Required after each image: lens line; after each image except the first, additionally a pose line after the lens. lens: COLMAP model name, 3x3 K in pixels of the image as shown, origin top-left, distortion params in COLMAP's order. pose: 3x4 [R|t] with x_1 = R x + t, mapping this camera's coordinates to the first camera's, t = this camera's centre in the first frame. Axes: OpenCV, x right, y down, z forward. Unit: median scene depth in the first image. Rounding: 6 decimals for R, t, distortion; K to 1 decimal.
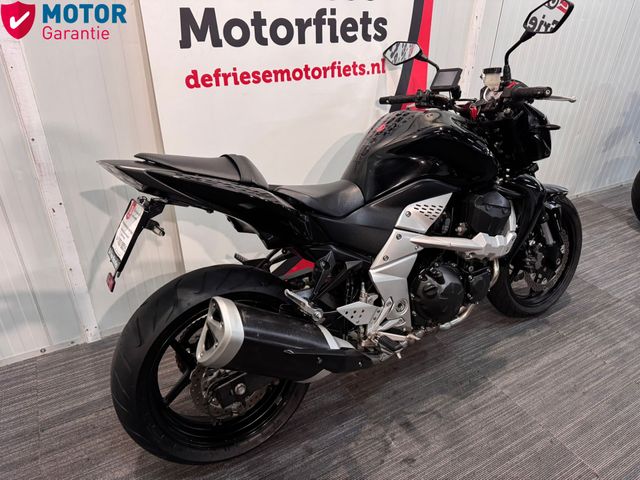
lens RADIAL K [[457.4, 0, 315.2], [0, 457.4, 237.6], [0, 0, 1]] dist [0.009301, -0.003231]
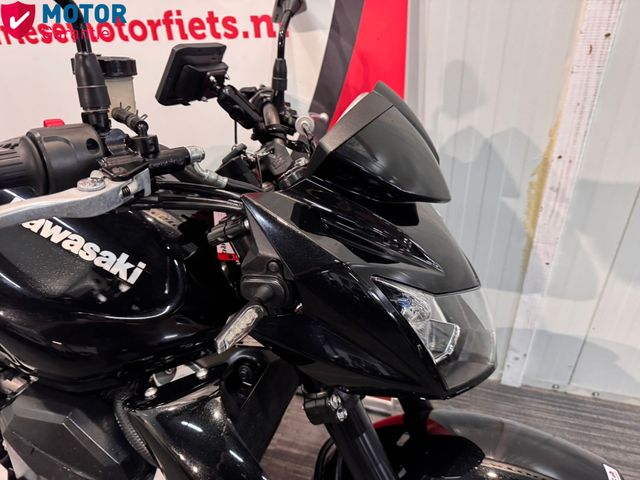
lens RADIAL K [[464.4, 0, 314.5], [0, 464.4, 226.3], [0, 0, 1]] dist [-0.009403, -0.005745]
pose [[0.695652, 0.329844, -0.638179, 0.632894], [-0.264286, 0.943565, 0.199596, -0.324790], [0.667998, 0.029812, 0.743565, 0.782129]]
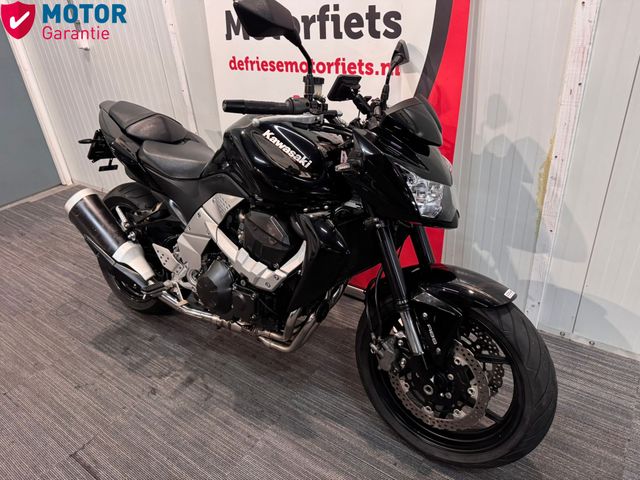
lens RADIAL K [[446.8, 0, 313.0], [0, 446.8, 225.9], [0, 0, 1]] dist [-0.000847, -0.001797]
pose [[0.424020, 0.376396, -0.823731, 1.025776], [-0.356156, 0.905563, 0.230454, -0.280178], [0.832682, 0.195660, 0.518032, 0.570800]]
